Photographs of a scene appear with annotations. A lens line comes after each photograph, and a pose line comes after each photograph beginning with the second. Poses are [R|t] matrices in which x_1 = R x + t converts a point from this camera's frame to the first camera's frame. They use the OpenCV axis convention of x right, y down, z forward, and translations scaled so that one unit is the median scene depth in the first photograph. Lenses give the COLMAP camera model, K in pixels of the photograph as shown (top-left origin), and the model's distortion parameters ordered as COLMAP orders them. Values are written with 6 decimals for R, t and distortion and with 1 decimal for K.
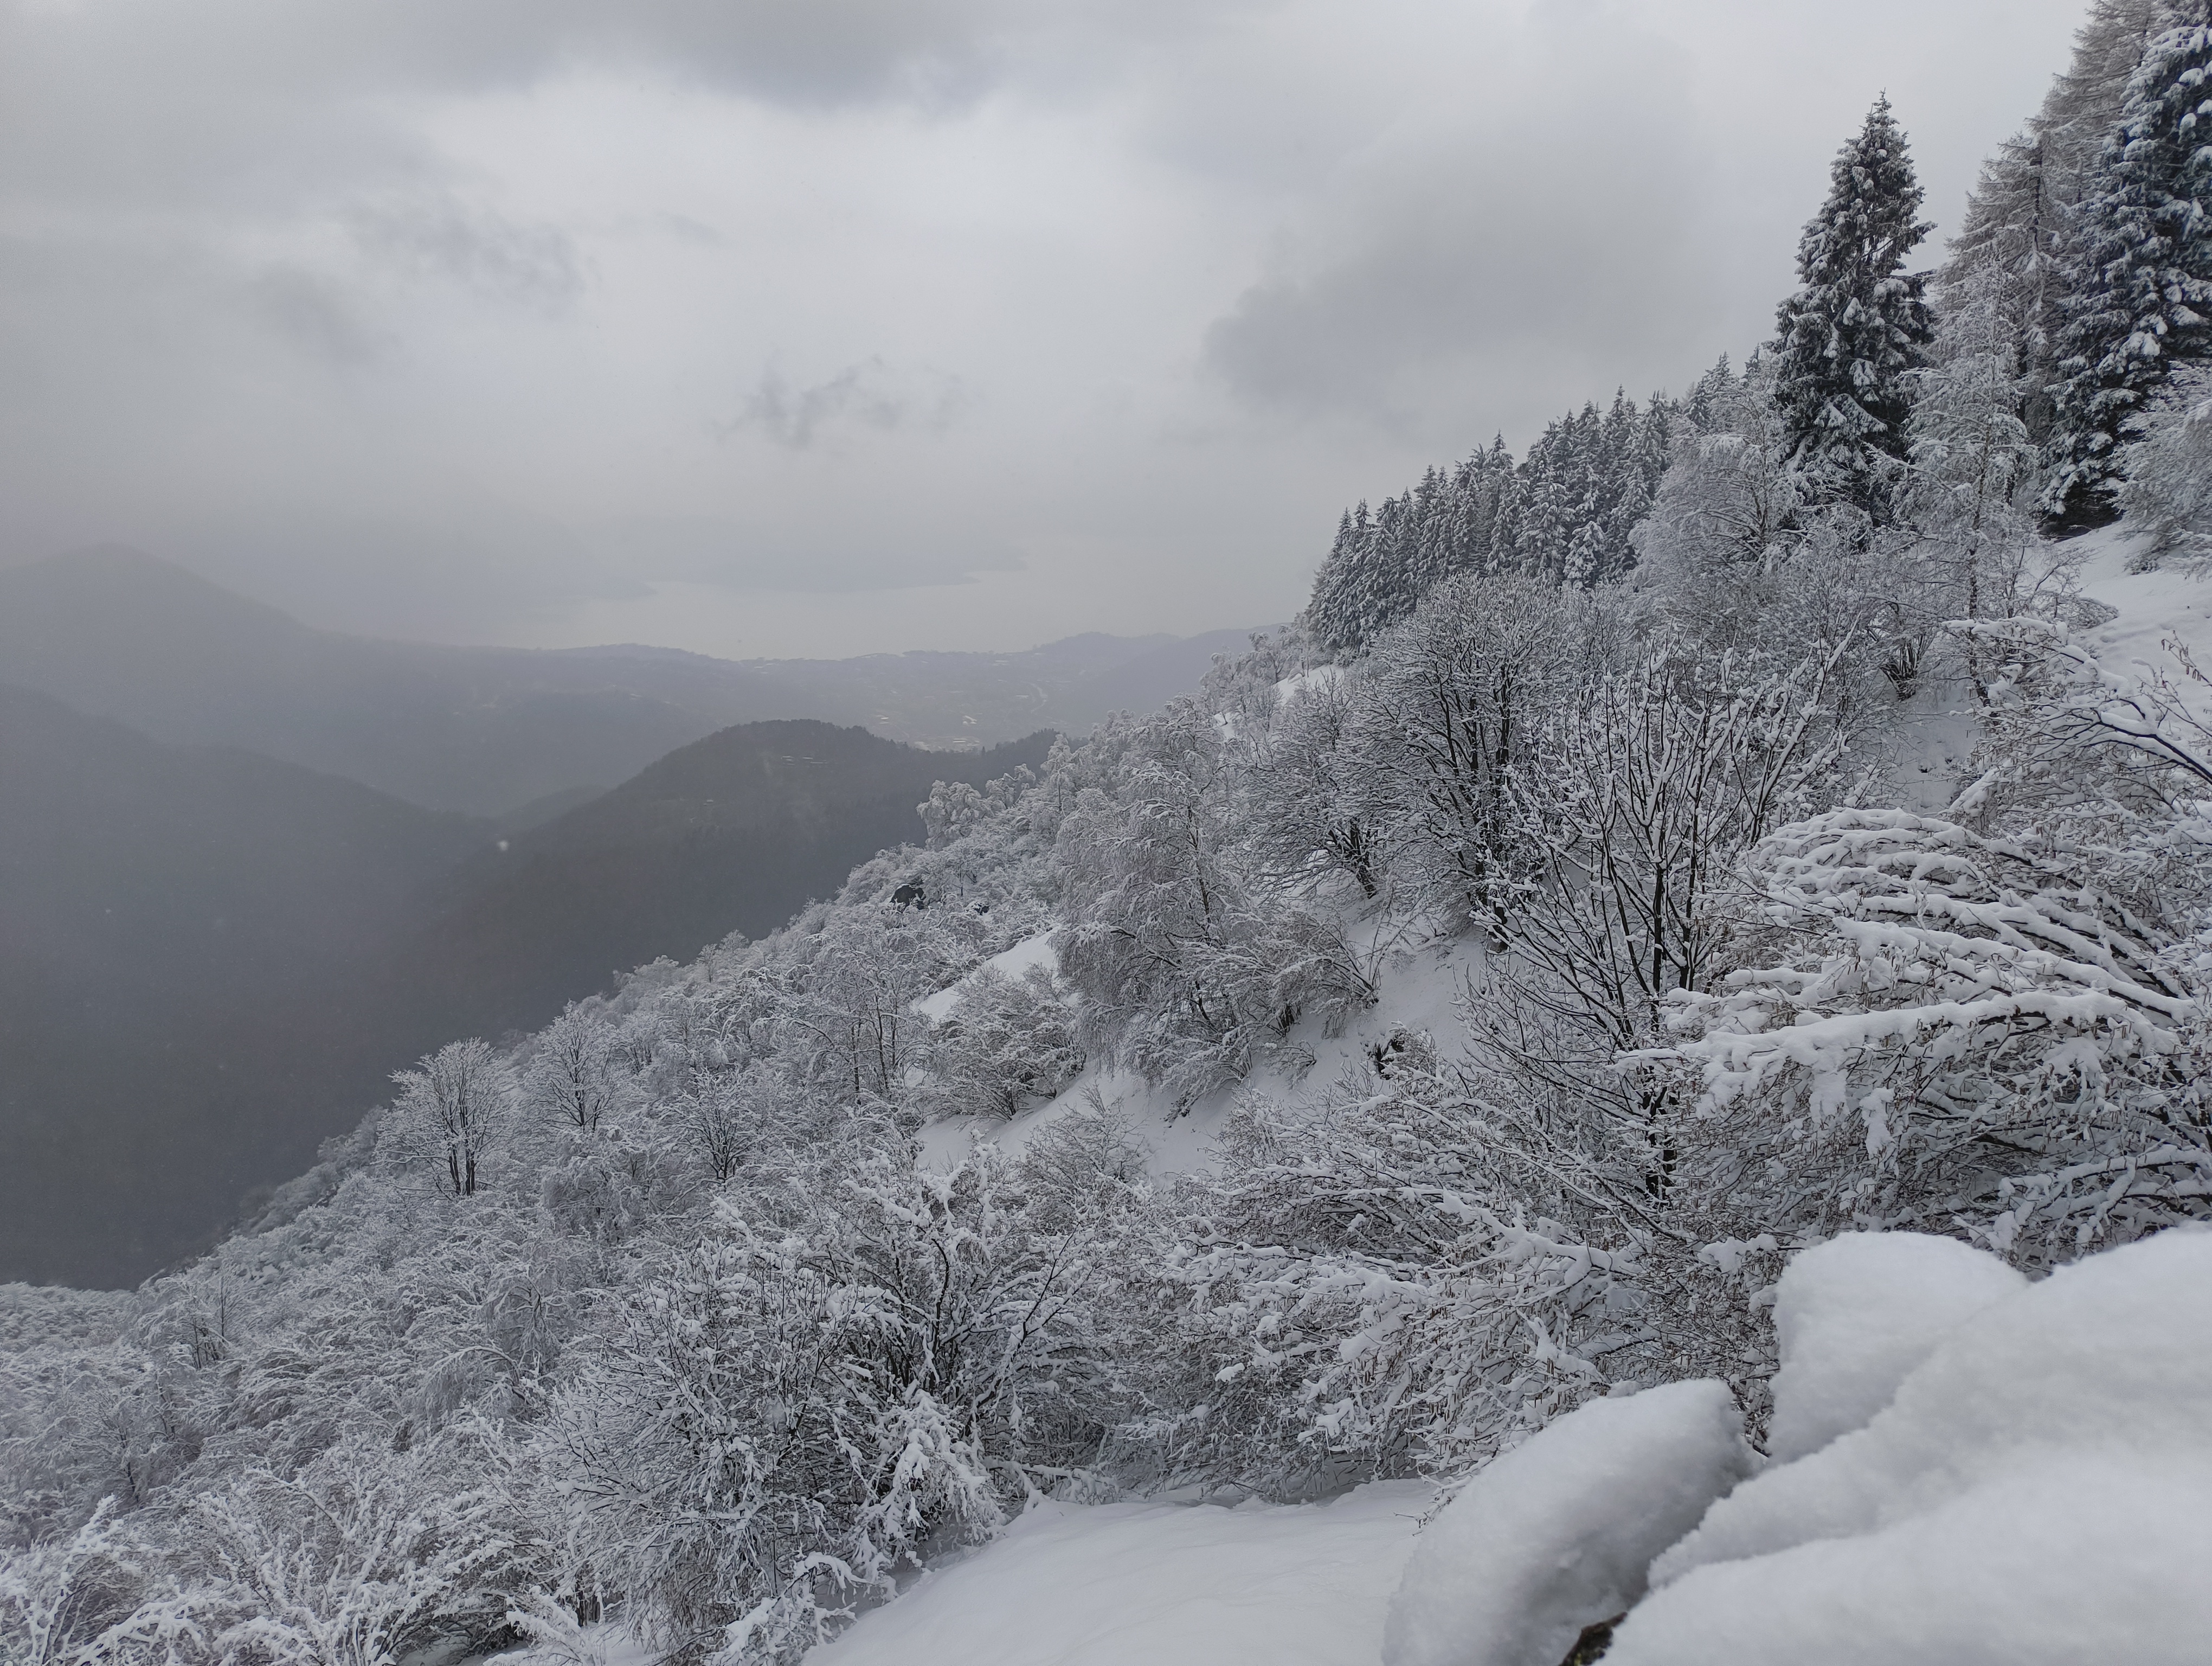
lens RADIAL K [[1559.9, 0, 1109.8], [0, 1559.9, 816.5], [0, 0, 1]] dist [0.003137, -0.003807]
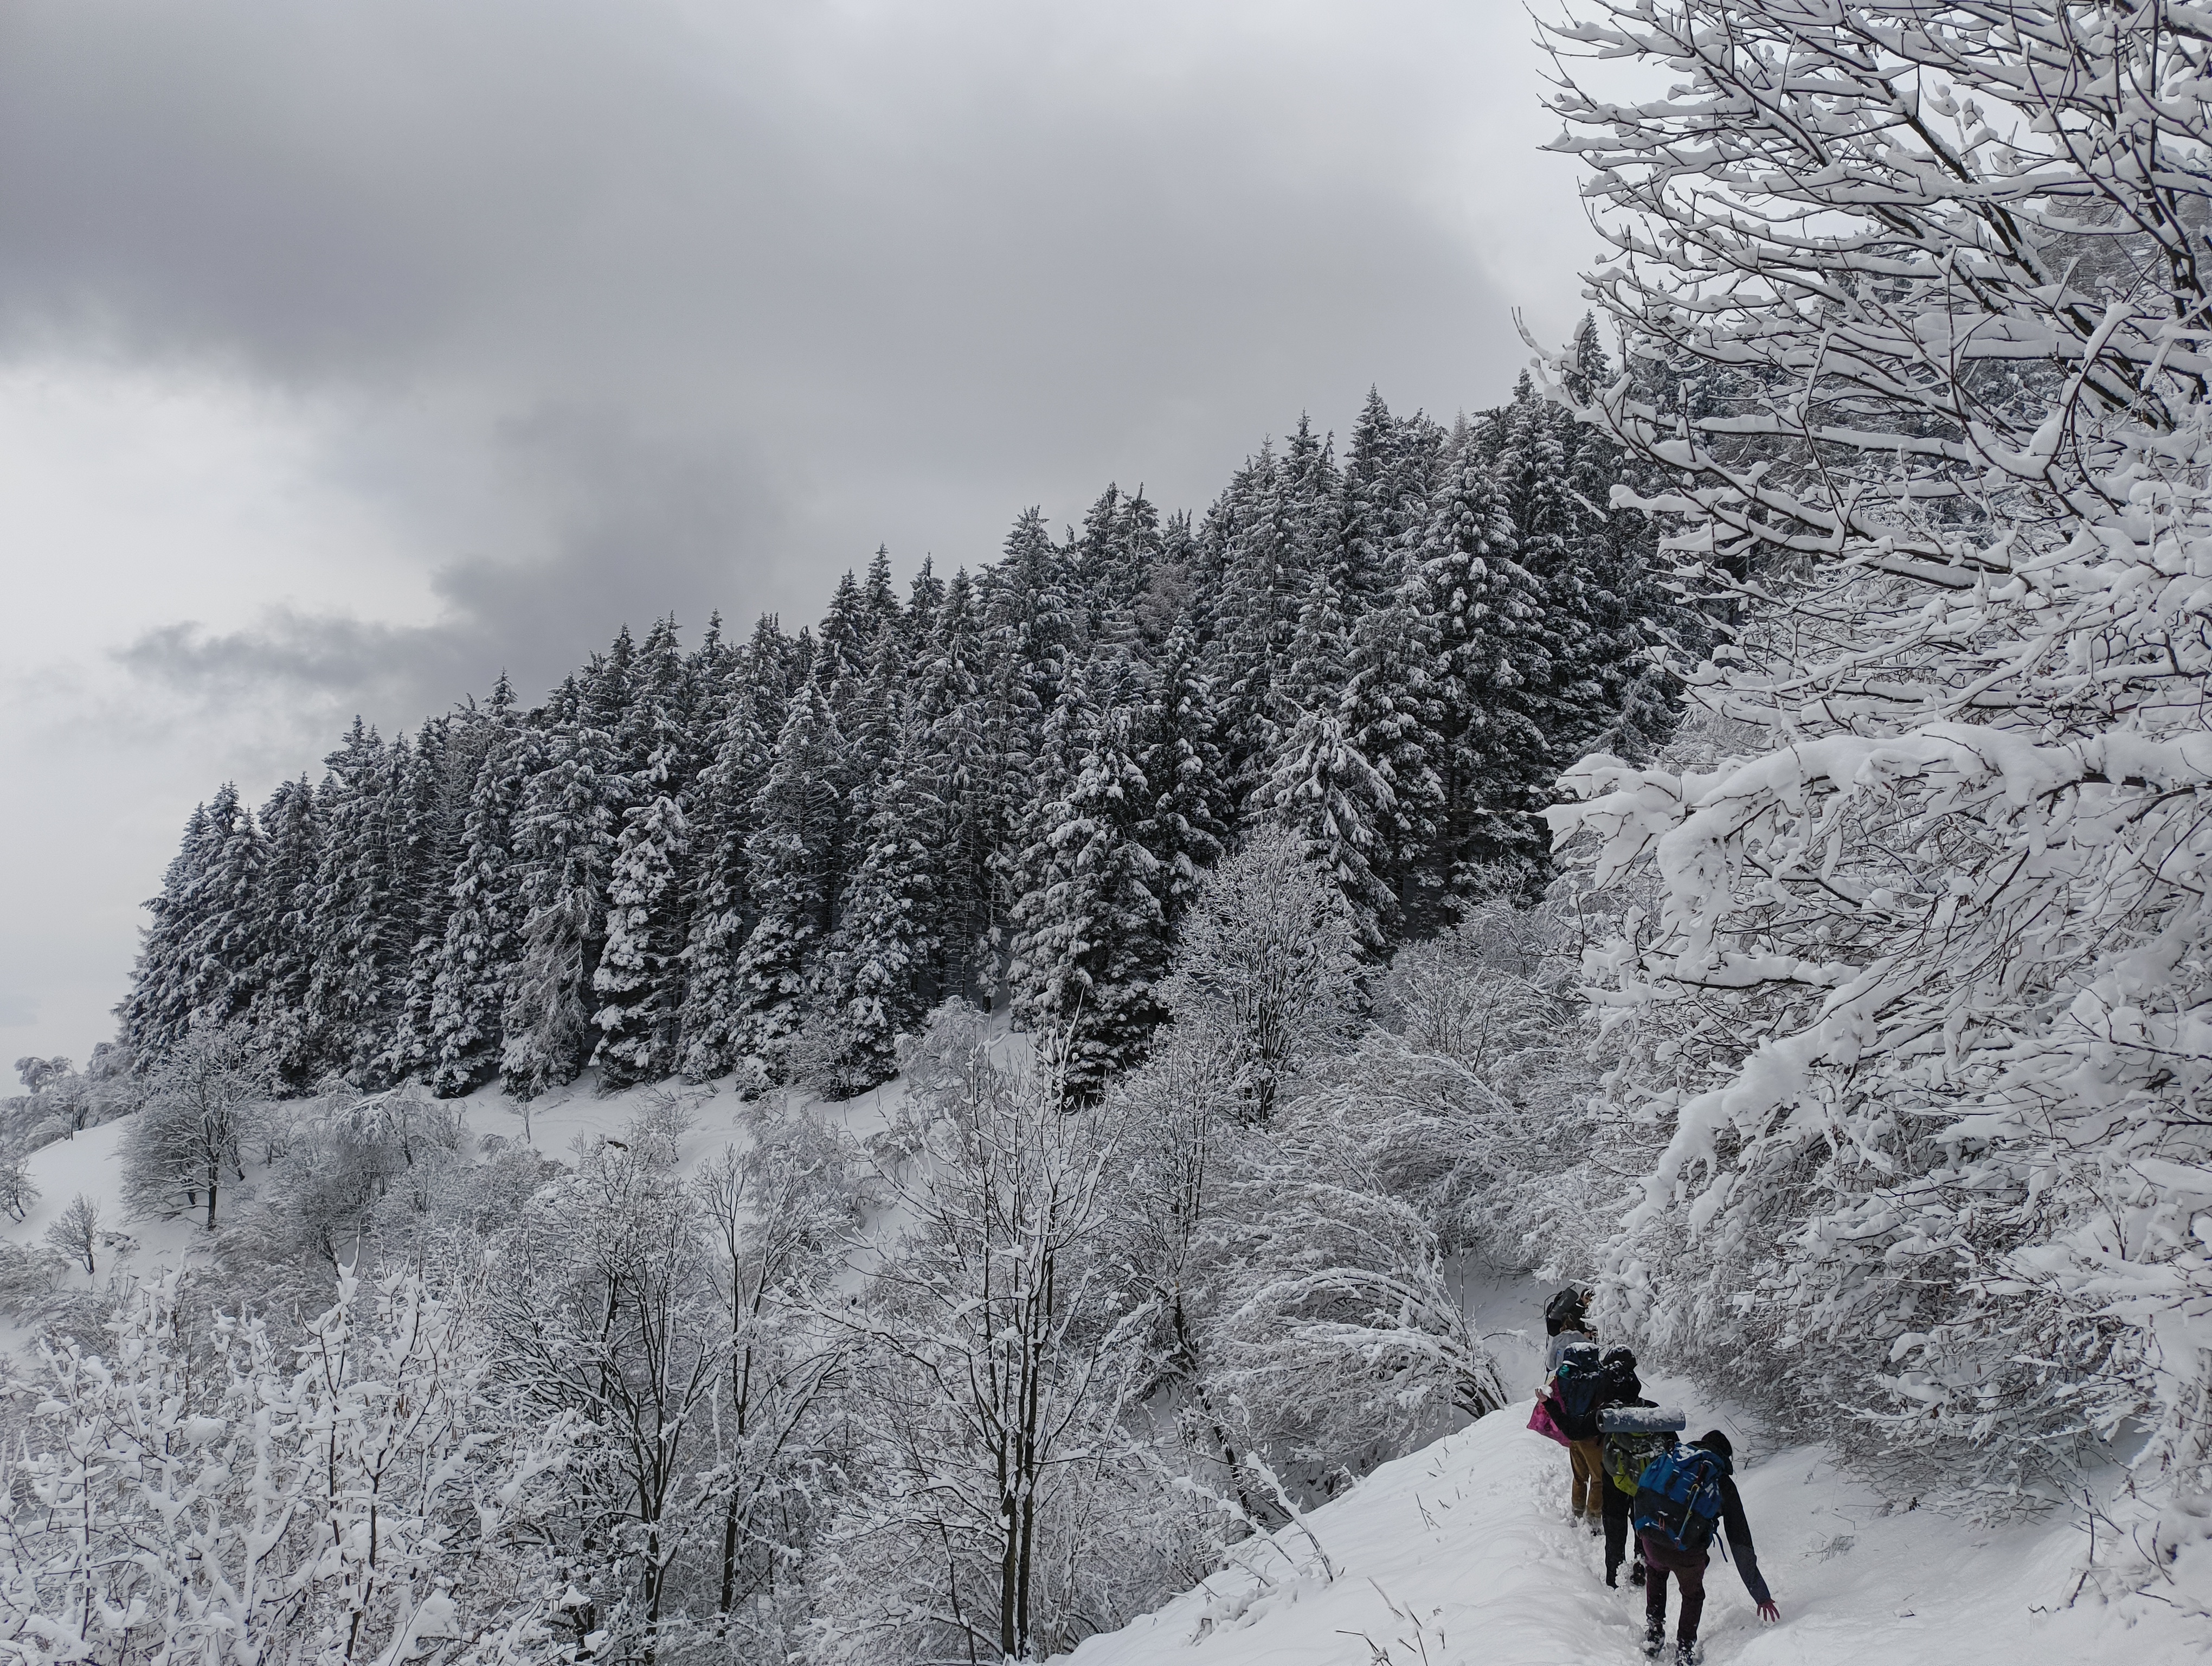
lens RADIAL K [[1559.9, 0, 1183.8], [0, 1559.9, 825.8], [0, 0, 1]] dist [0.003137, -0.003807]
pose [[0.837627, 0.032924, 0.545250, 0.162010], [0.111074, 0.967062, -0.229028, -0.040542], [-0.534831, 0.252403, 0.806380, 0.465173]]
